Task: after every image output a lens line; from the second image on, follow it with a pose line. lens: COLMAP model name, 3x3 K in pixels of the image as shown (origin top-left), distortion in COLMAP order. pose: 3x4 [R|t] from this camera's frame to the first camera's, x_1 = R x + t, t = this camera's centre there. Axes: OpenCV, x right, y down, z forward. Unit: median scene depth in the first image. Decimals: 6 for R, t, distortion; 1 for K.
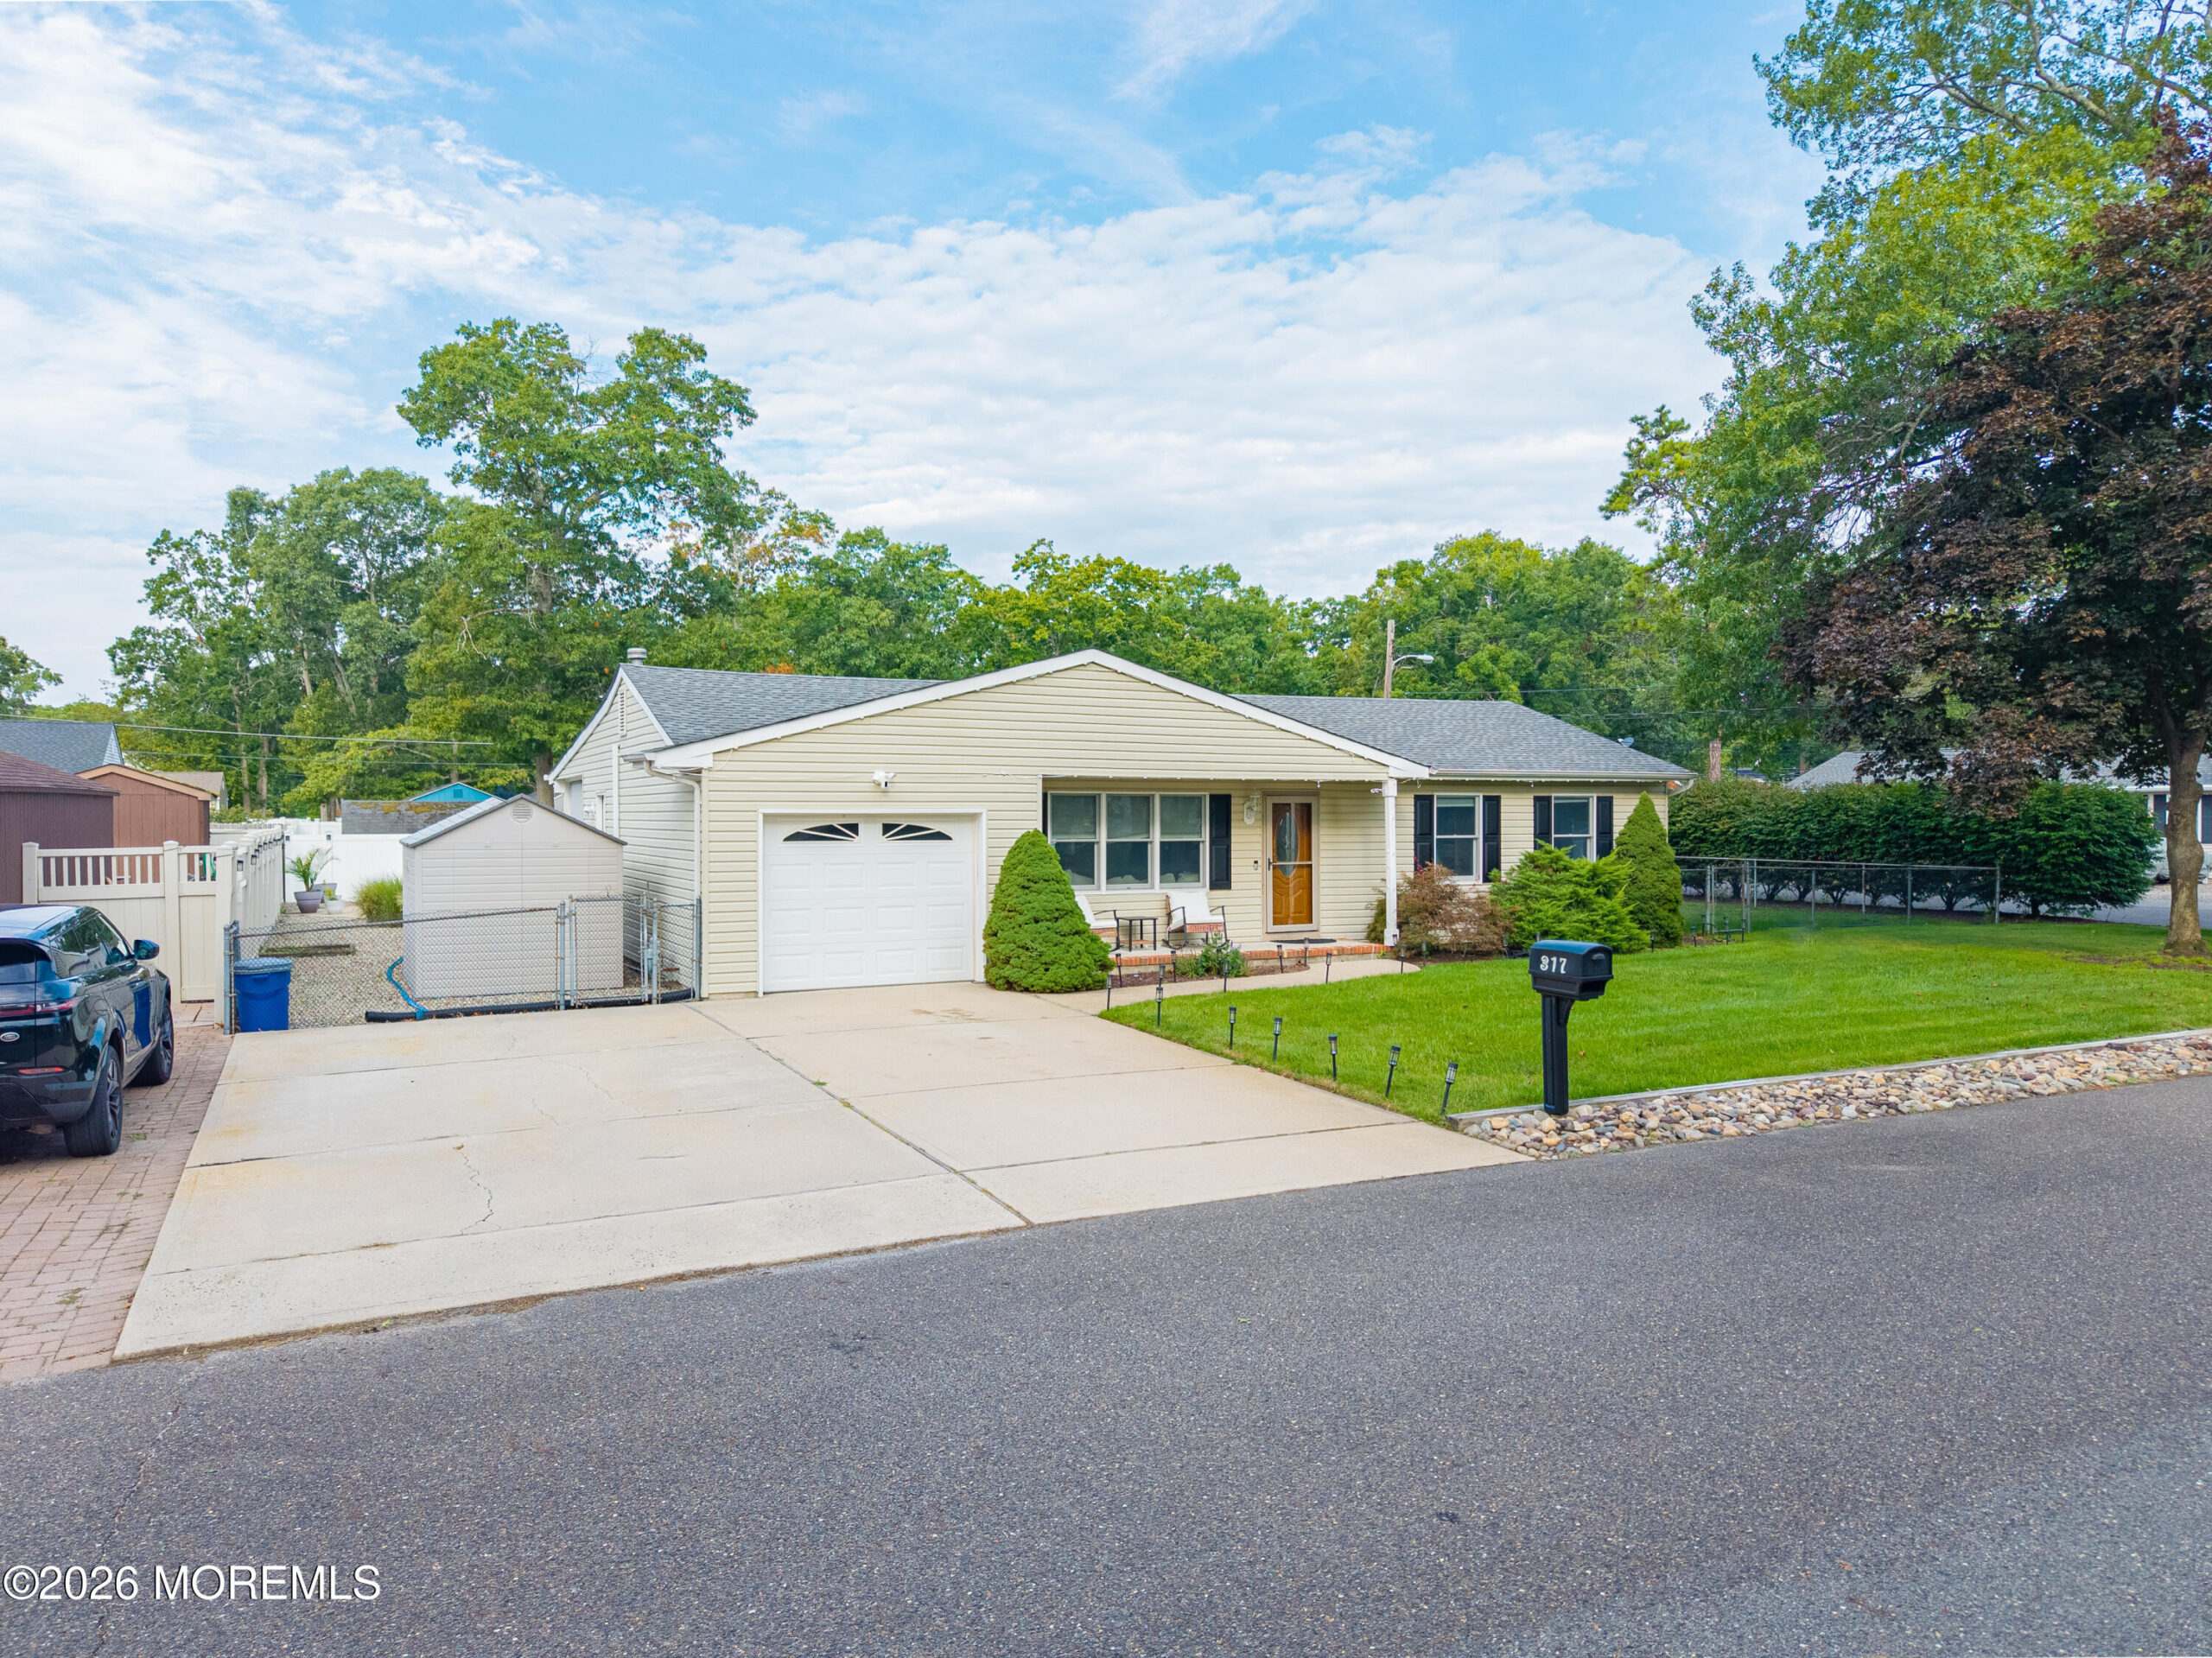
lens RADIAL K [[1494.2, 0, 1107.9], [0, 1494.2, 817.8], [0, 0, 1]] dist [0.043210, -0.050624]
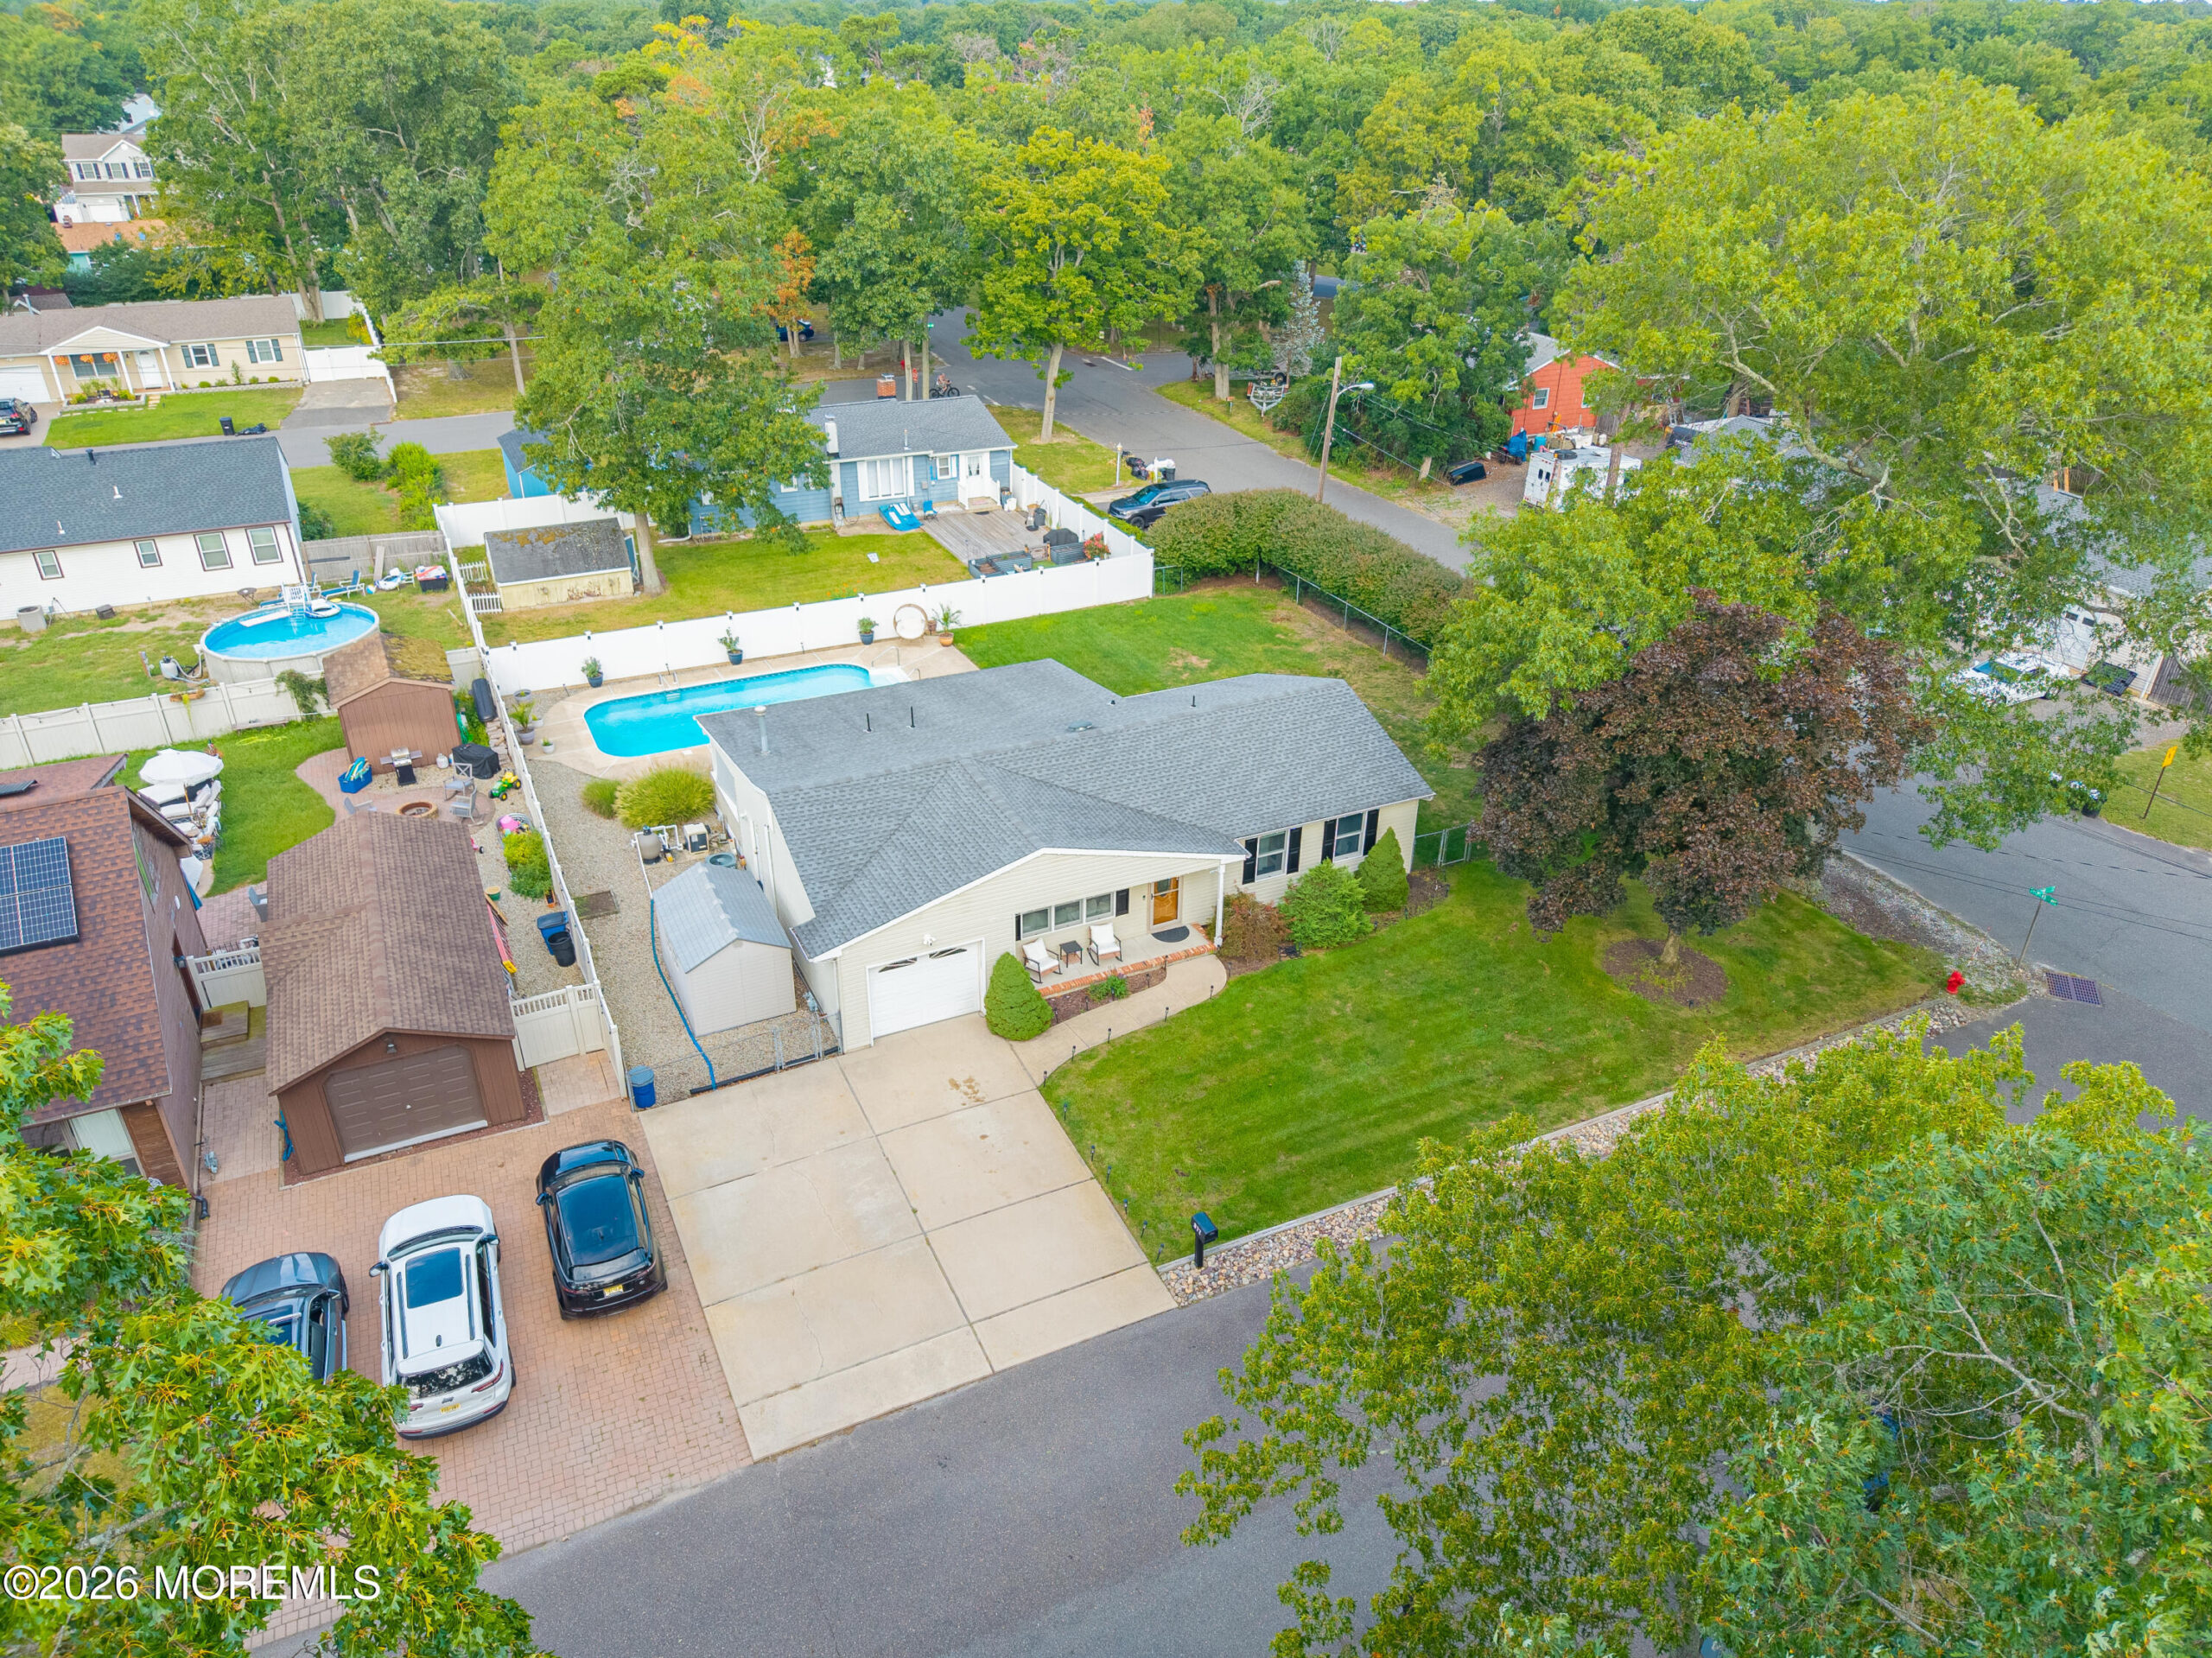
lens RADIAL K [[1494.2, 0, 1107.9], [0, 1494.2, 817.8], [0, 0, 1]] dist [0.043210, -0.050624]
pose [[0.999687, 0.023159, -0.009489, 0.067612], [-0.015893, 0.880302, 0.474148, -0.813336], [0.019334, -0.473849, 0.880394, -0.442169]]
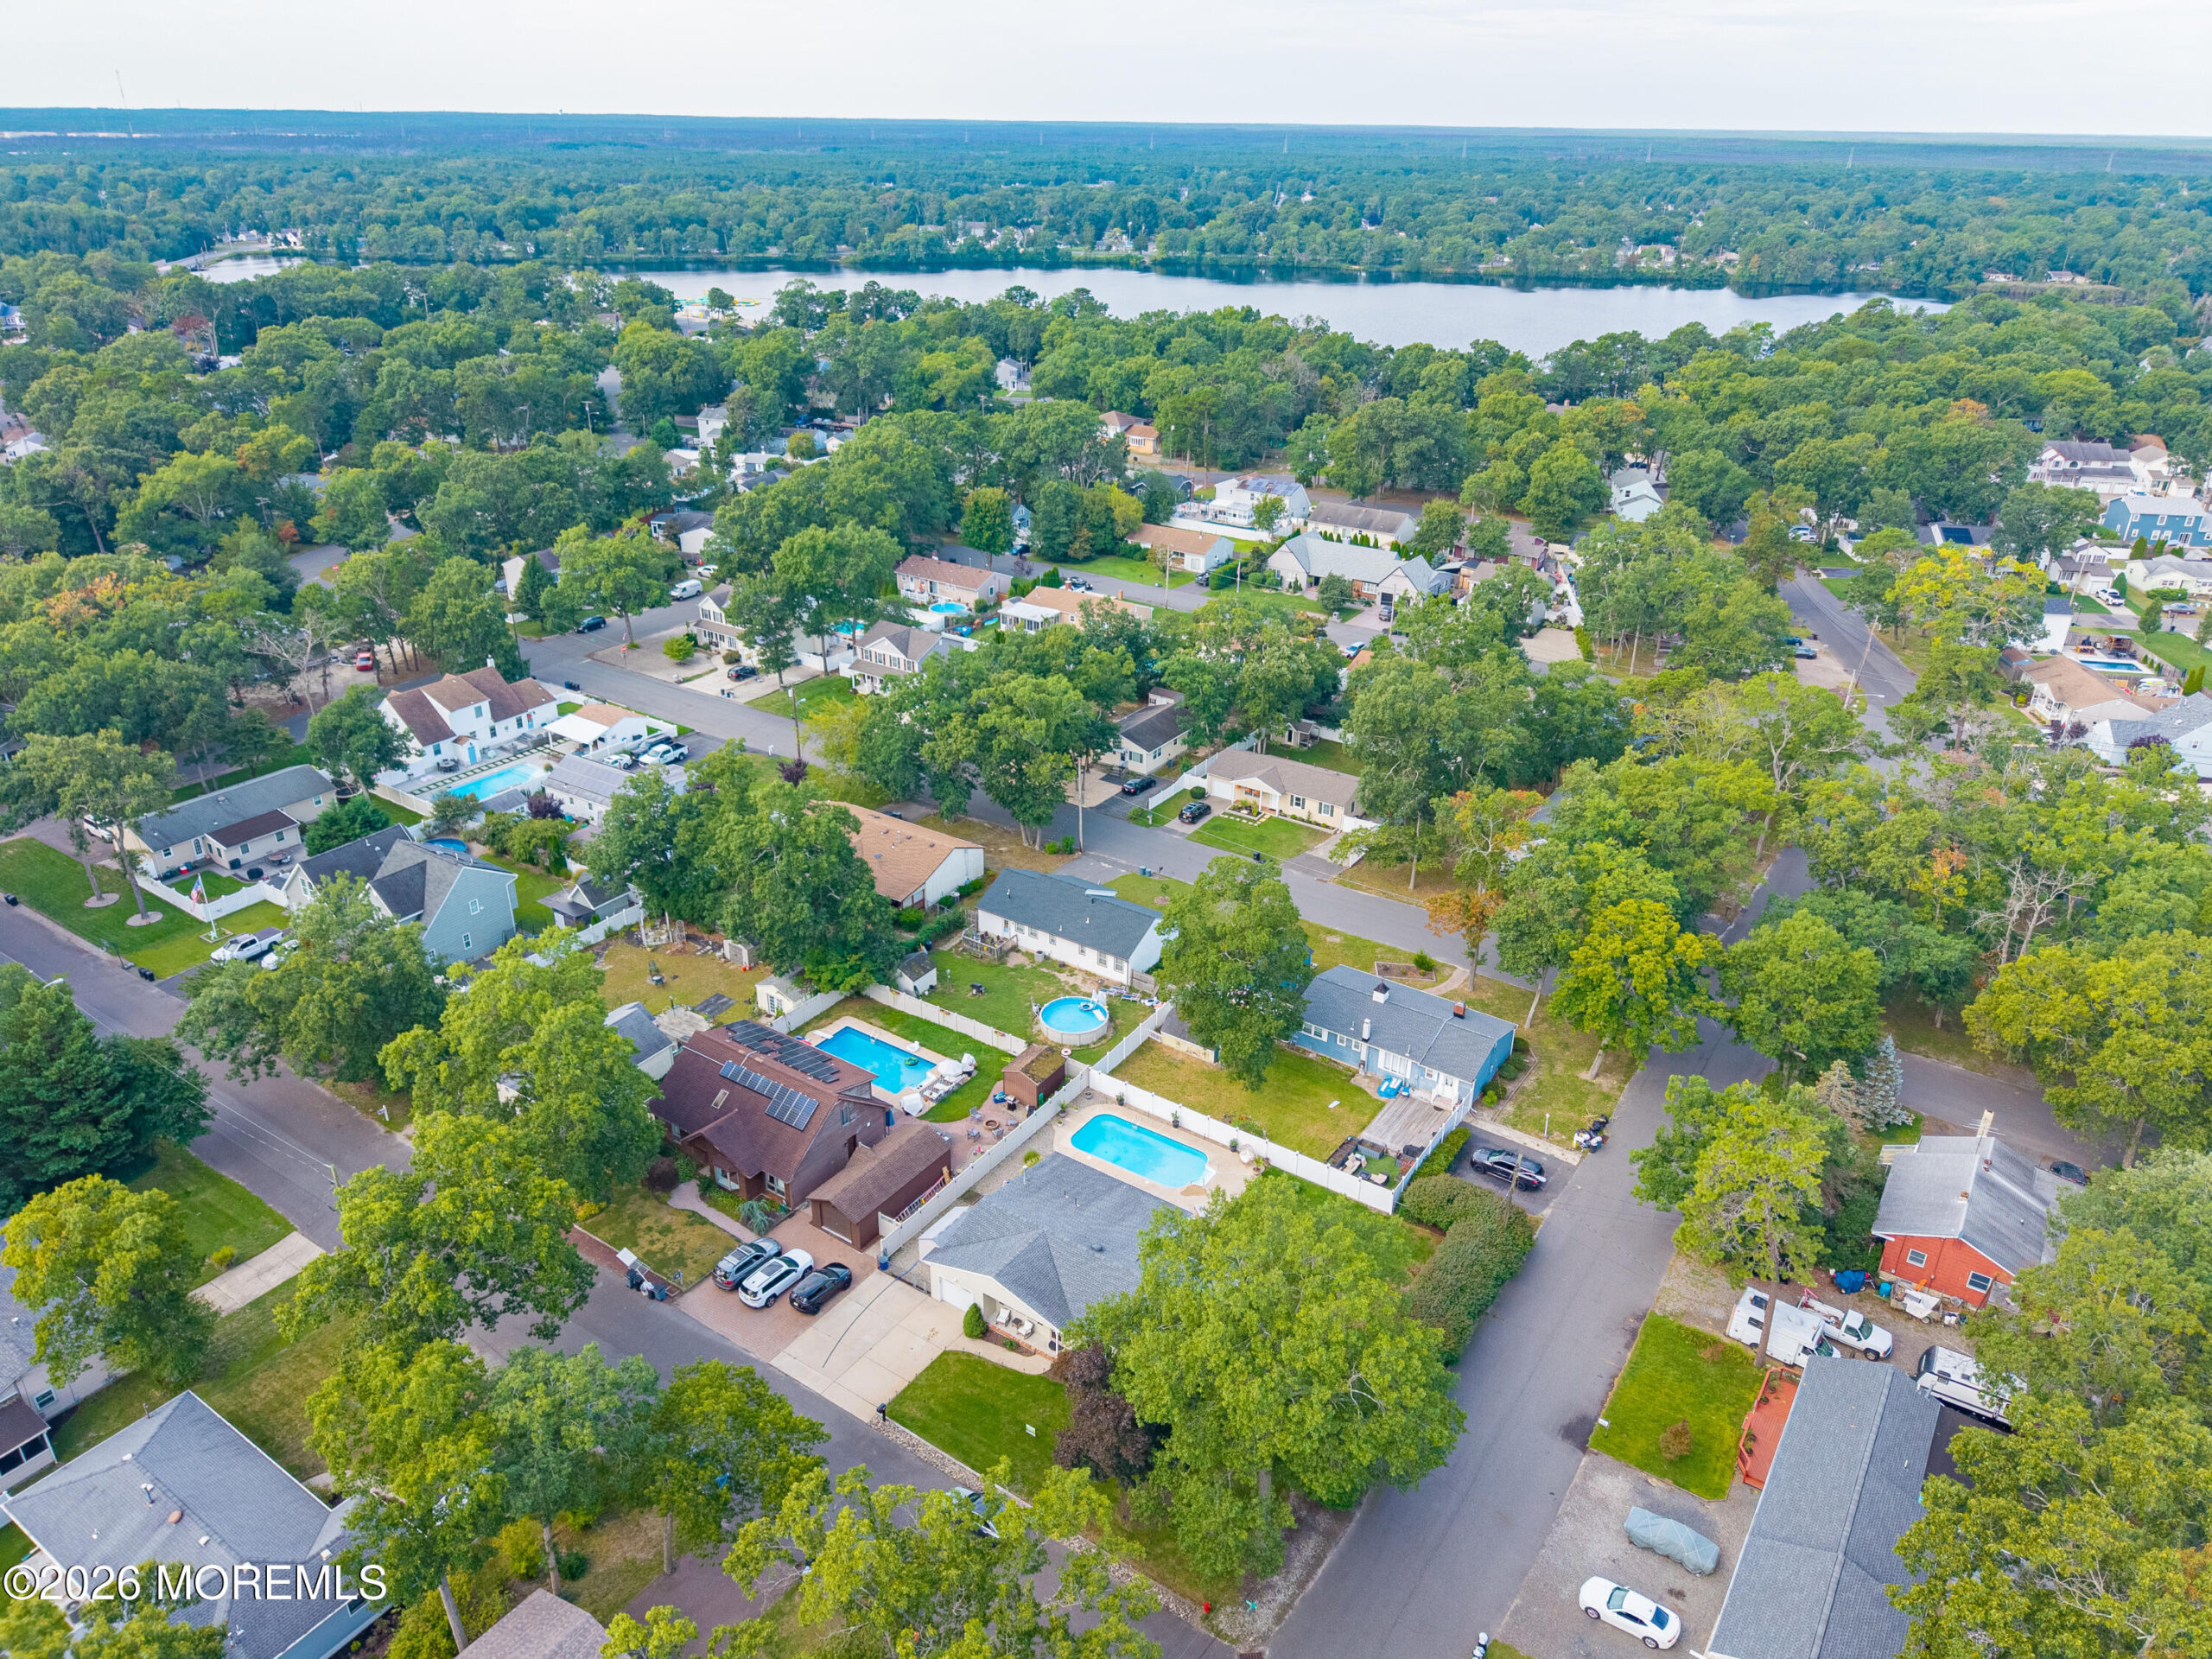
lens RADIAL K [[1486.9, 0, 1112.7], [0, 1486.9, 824.7], [0, 0, 1]] dist [0.065867, -0.091162]
pose [[0.479693, 0.381375, -0.790220, 2.766827], [-0.015217, 0.904081, 0.427090, -2.820380], [0.877304, -0.192848, 0.439485, -0.376799]]
